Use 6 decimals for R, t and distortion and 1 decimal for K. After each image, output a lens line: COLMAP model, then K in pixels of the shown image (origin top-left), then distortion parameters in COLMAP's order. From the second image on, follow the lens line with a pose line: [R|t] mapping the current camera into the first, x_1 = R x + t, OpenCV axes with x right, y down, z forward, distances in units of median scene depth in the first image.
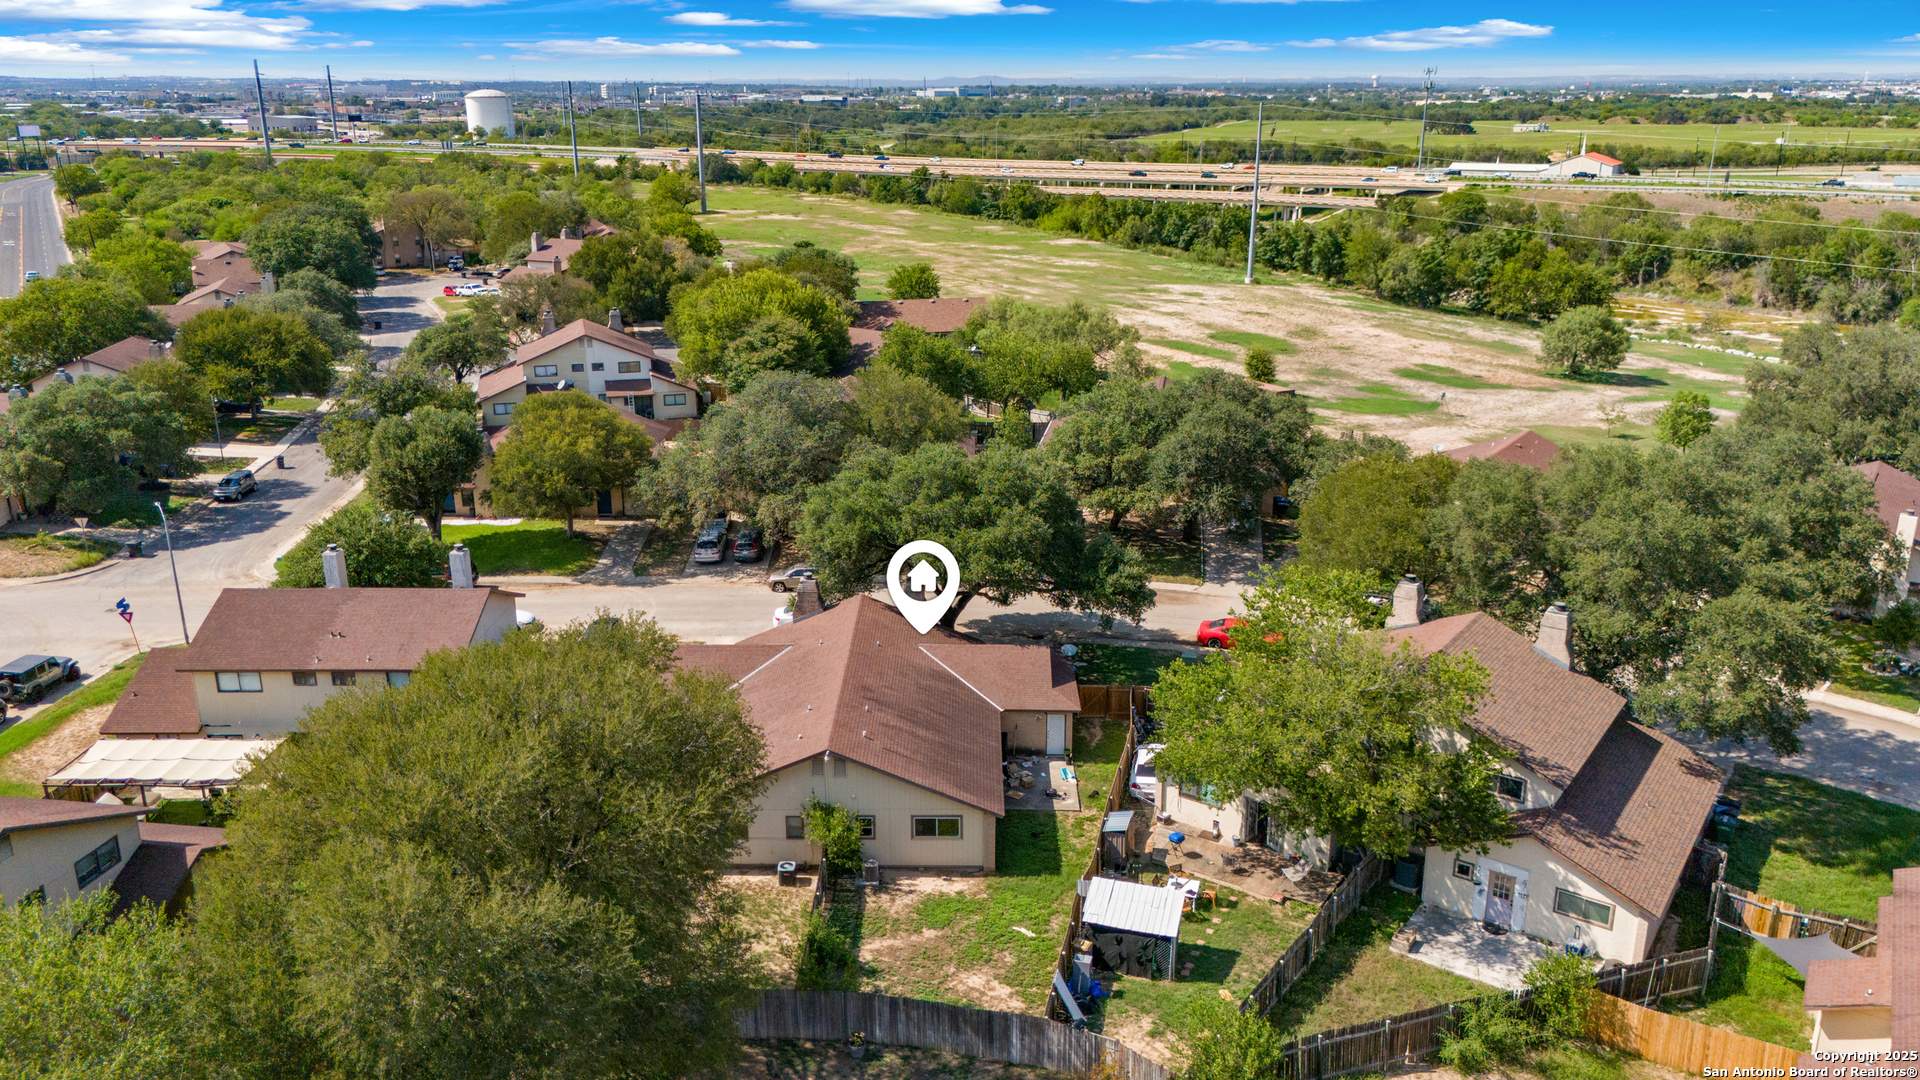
lens RADIAL K [[1415.4, 0, 974.8], [0, 1415.4, 534.8], [0, 0, 1]] dist [0.048166, -0.046342]
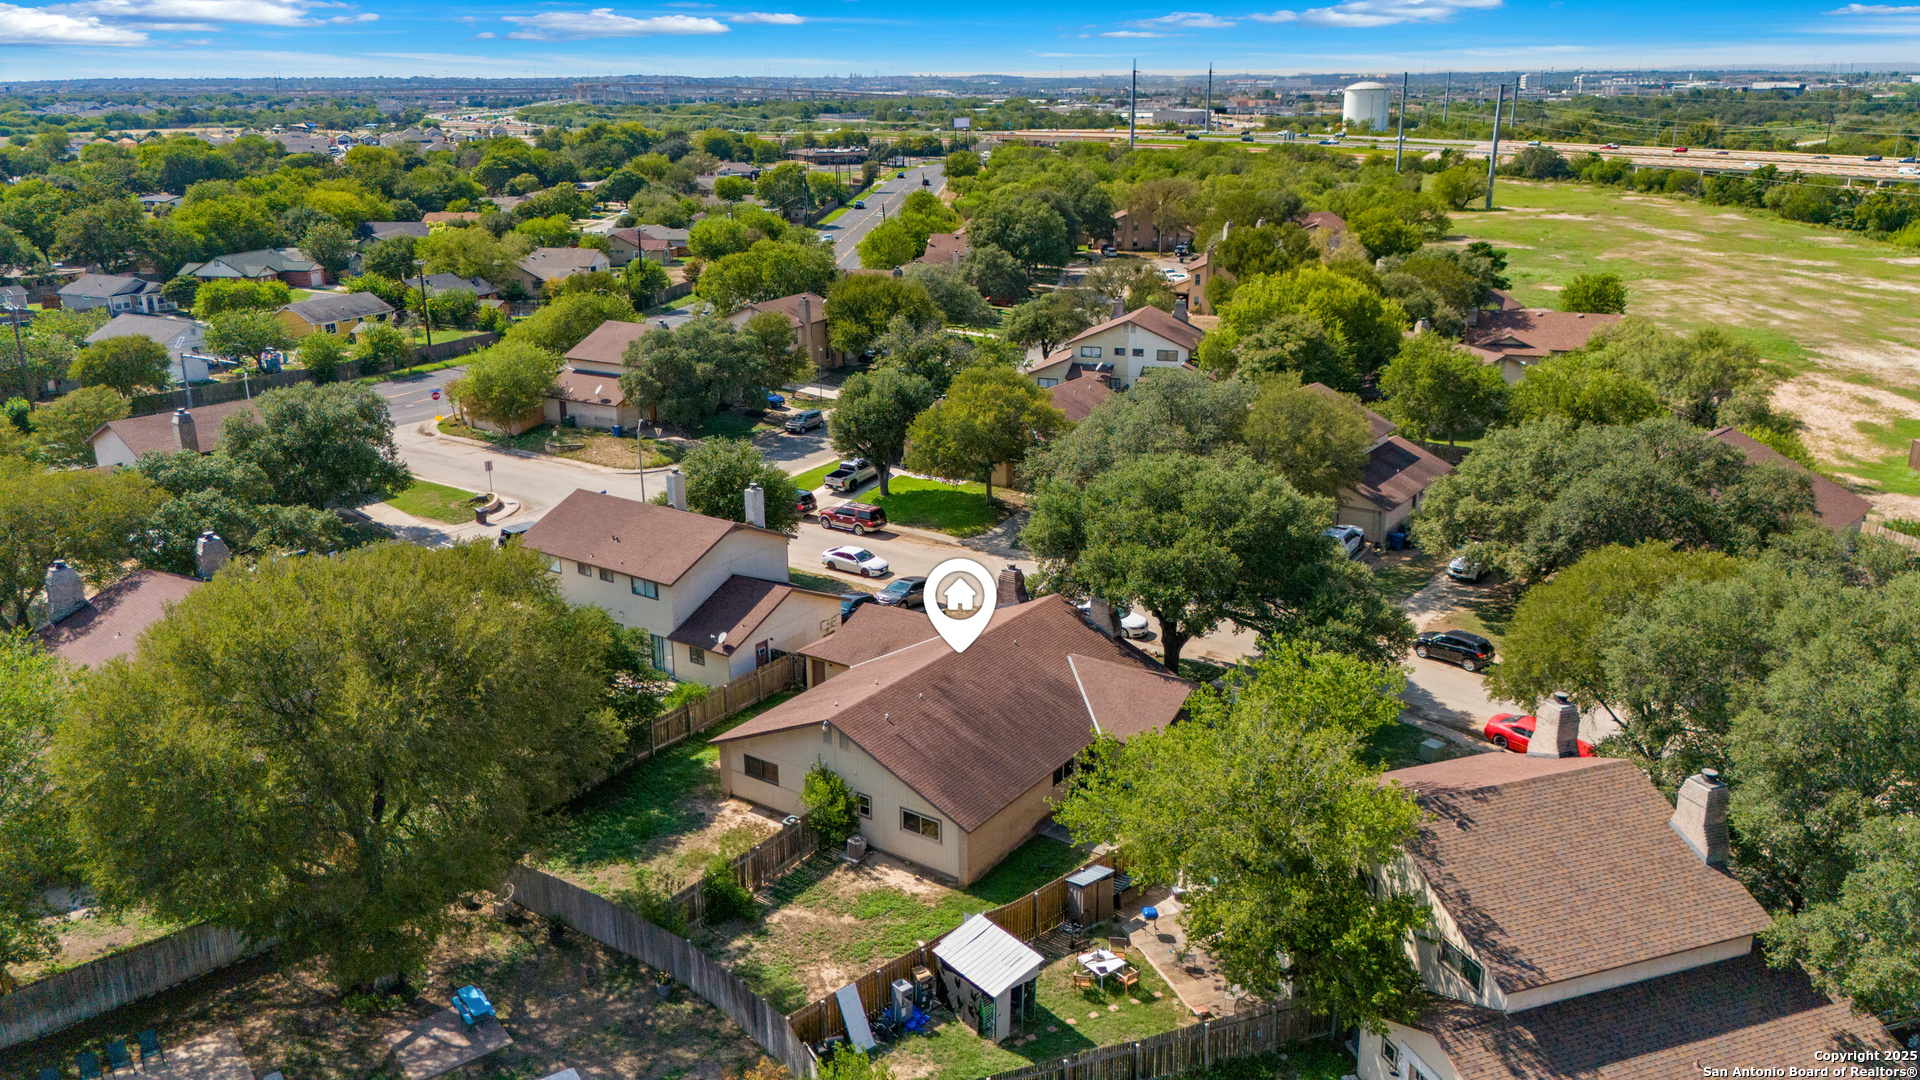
lens RADIAL K [[1415.4, 0, 966.4], [0, 1415.4, 549.0], [0, 0, 1]] dist [0.048166, -0.046342]
pose [[0.820284, 0.170446, -0.545969, 0.217799], [-0.162791, 0.984659, 0.062817, -0.021866], [0.548300, 0.037351, 0.835447, 0.078888]]
